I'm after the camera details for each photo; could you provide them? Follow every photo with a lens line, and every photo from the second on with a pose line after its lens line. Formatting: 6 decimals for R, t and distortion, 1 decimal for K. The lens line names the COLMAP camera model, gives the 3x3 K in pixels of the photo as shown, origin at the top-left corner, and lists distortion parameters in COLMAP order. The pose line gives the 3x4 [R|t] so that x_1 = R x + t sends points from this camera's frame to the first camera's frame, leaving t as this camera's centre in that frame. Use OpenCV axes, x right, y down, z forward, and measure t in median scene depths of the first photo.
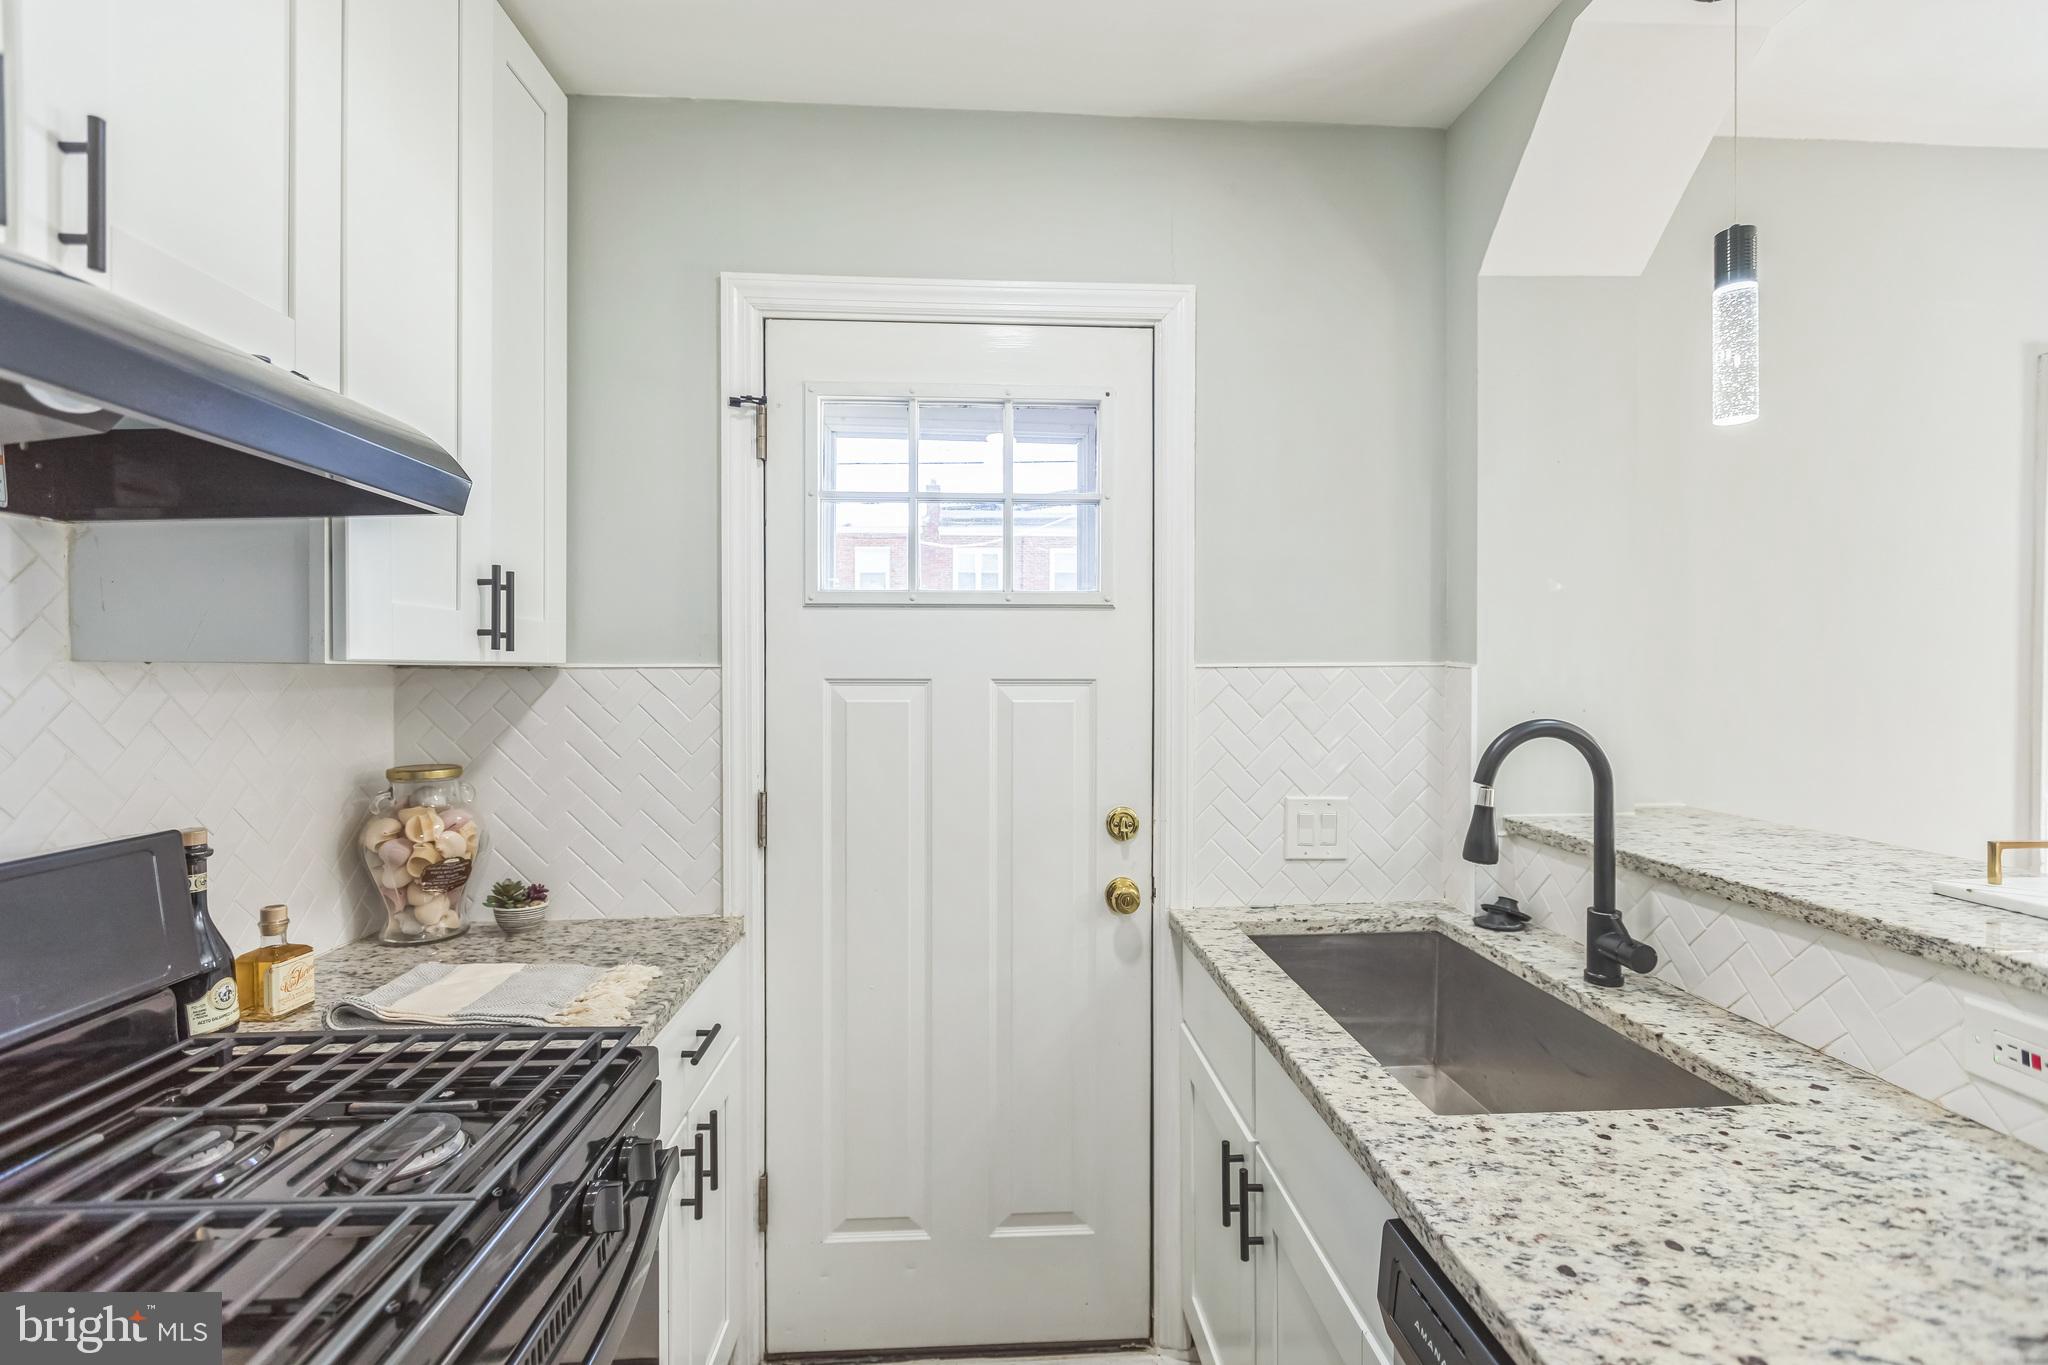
lens RADIAL K [[906.8, 0, 1026.0], [0, 906.8, 678.5], [0, 0, 1]] dist [0.000085, 0.000154]
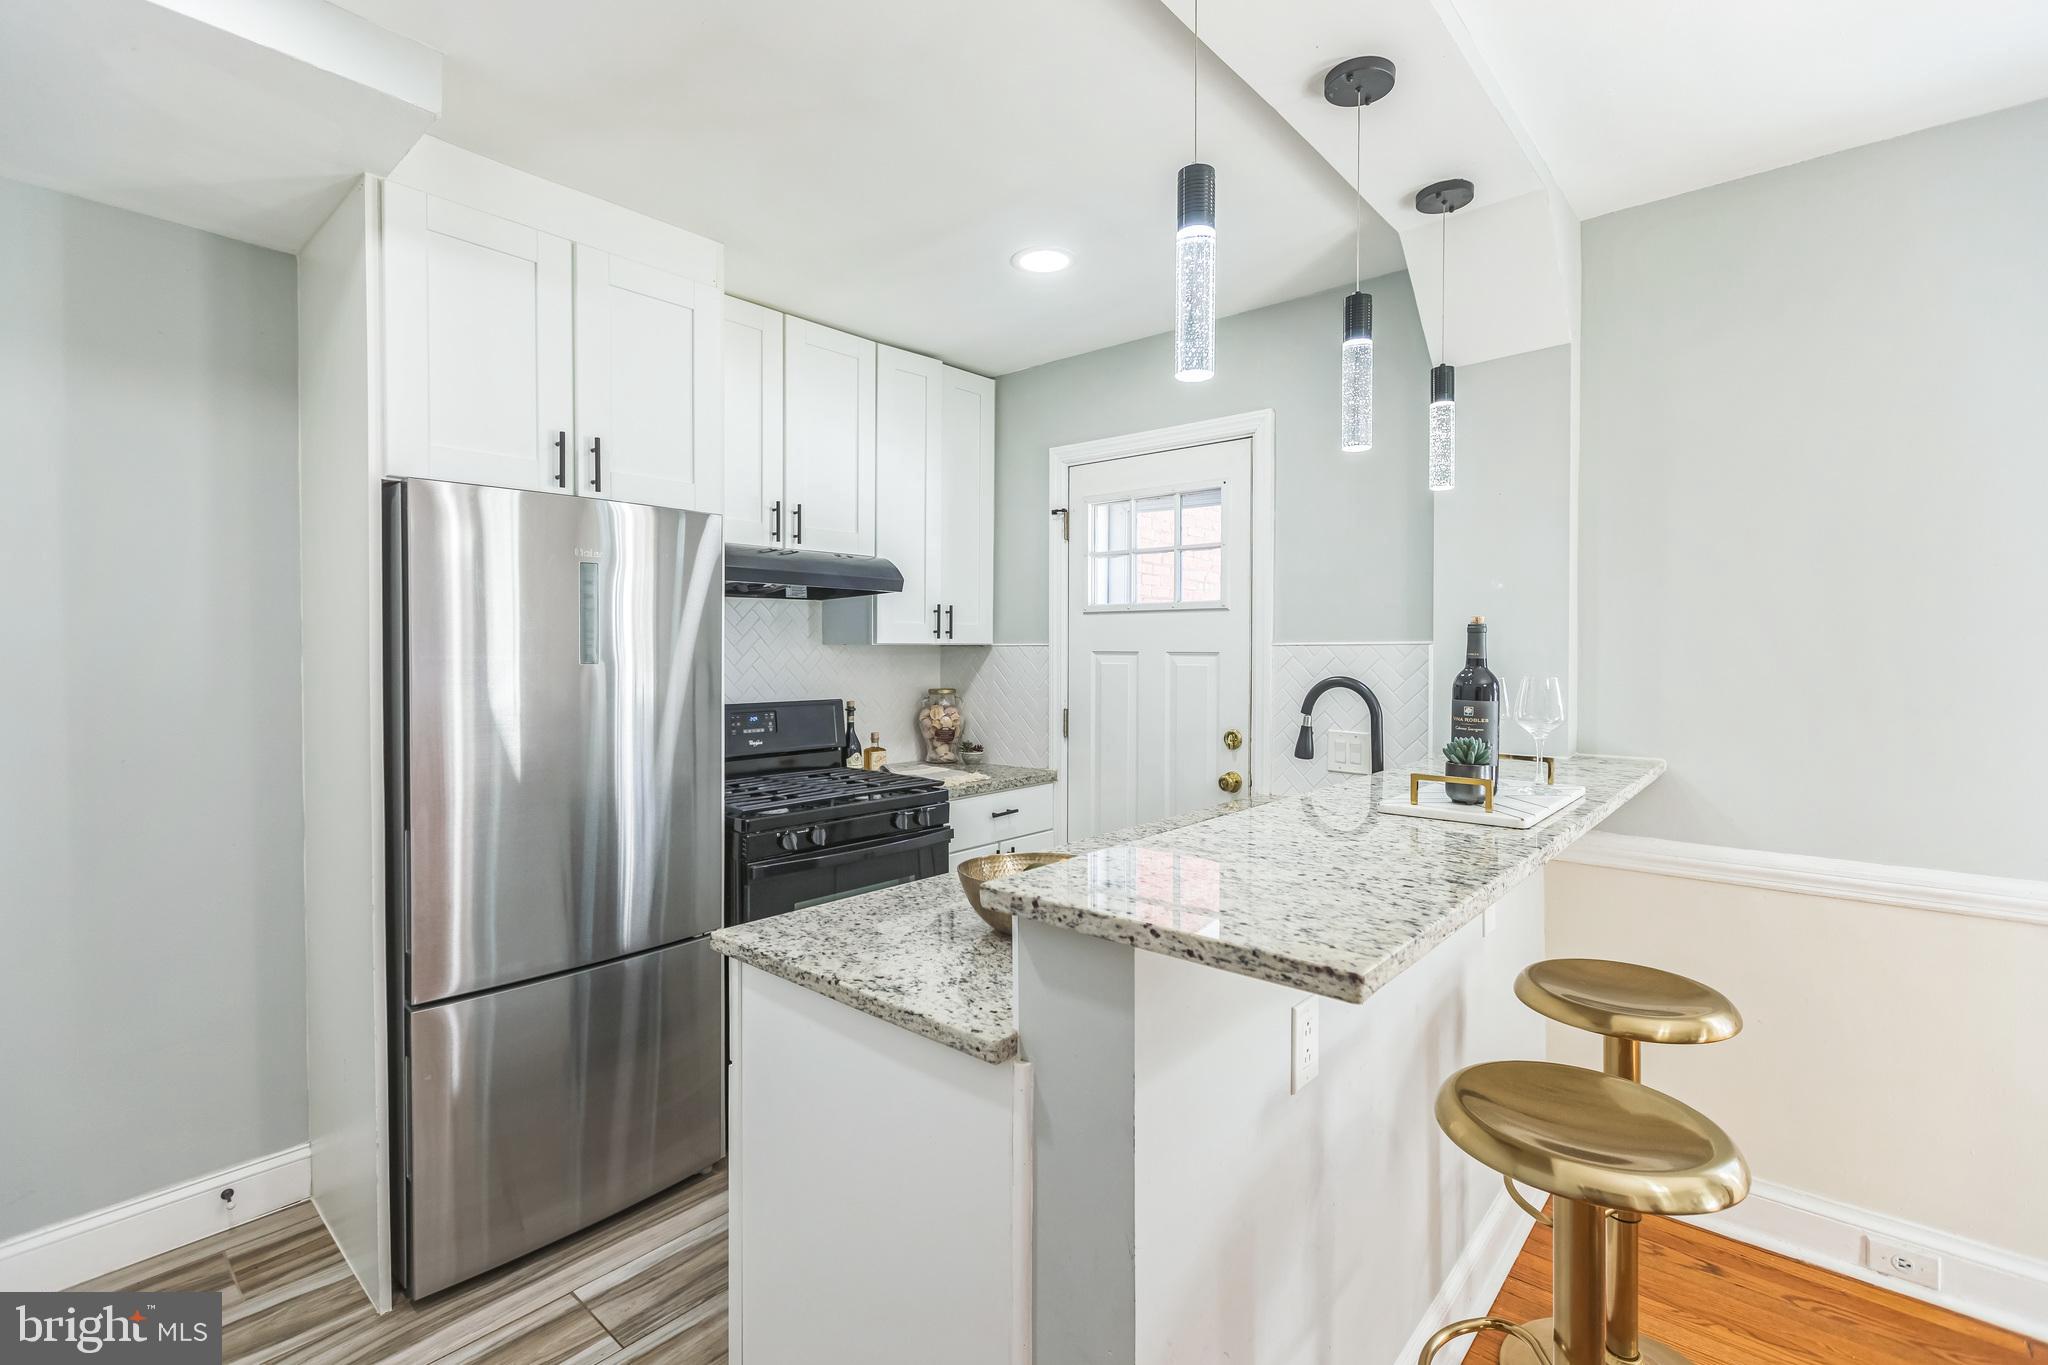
lens RADIAL K [[919.5, 0, 1020.9], [0, 919.5, 659.6], [0, 0, 1]] dist [0.001090, 0.000002]
pose [[0.708665, 0.009987, -0.705475, 1.153848], [-0.004928, 0.999945, 0.009205, 0.000055], [0.705528, -0.003046, 0.708675, -0.530085]]
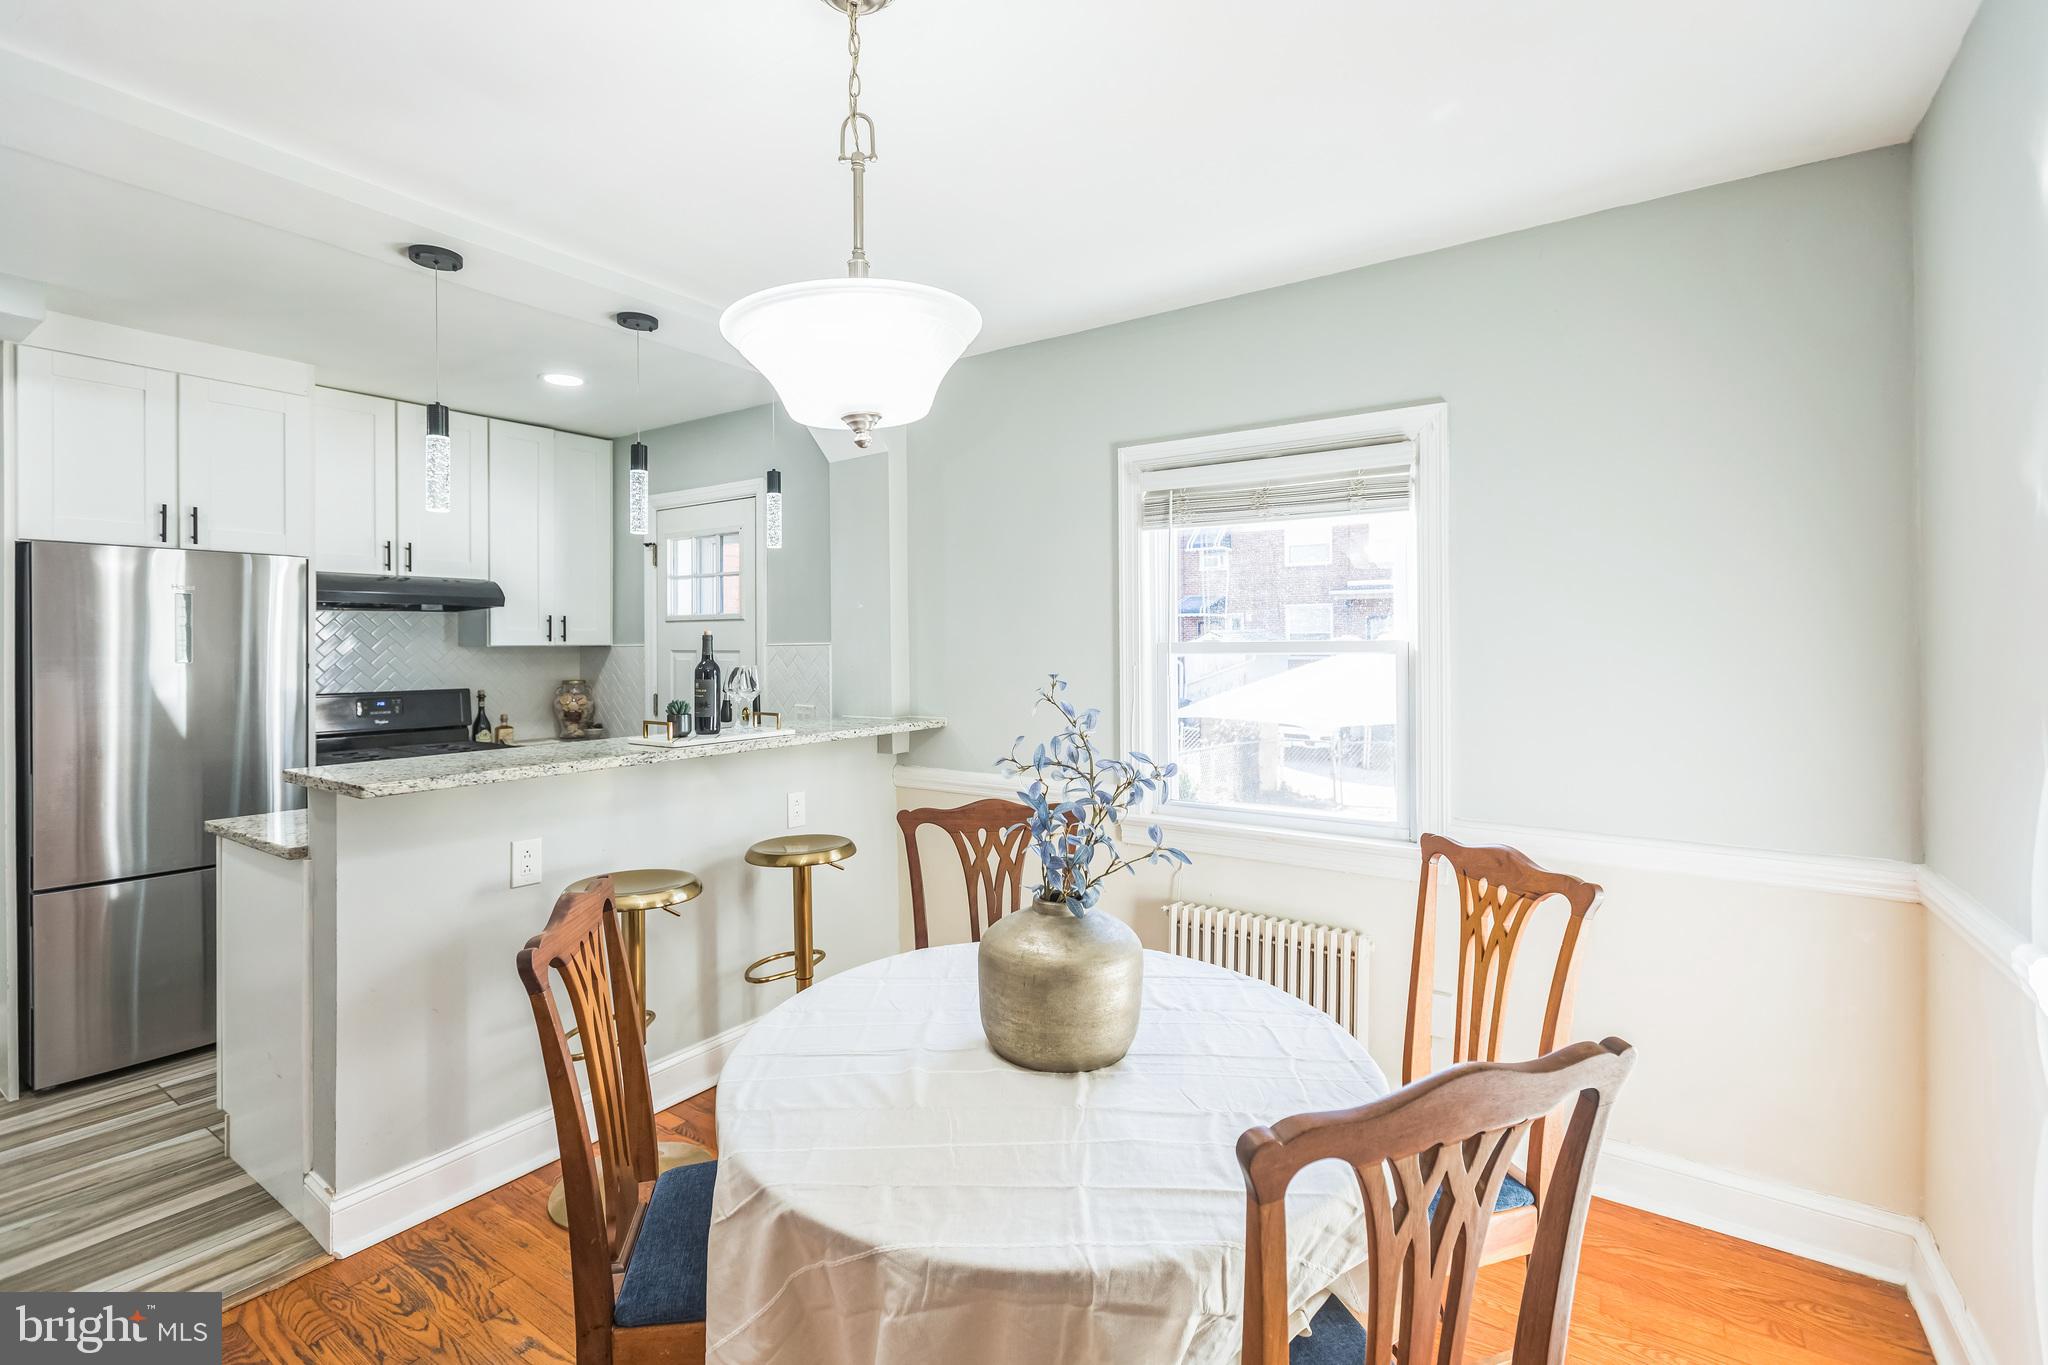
lens RADIAL K [[922.6, 0, 1027.4], [0, 922.6, 640.8], [0, 0, 1]] dist [-0.001048, -0.000951]
pose [[0.787624, -0.005026, -0.616135, 2.387834], [0.001161, 0.999977, -0.006673, -0.009408], [0.616155, 0.004540, 0.787612, -0.463982]]
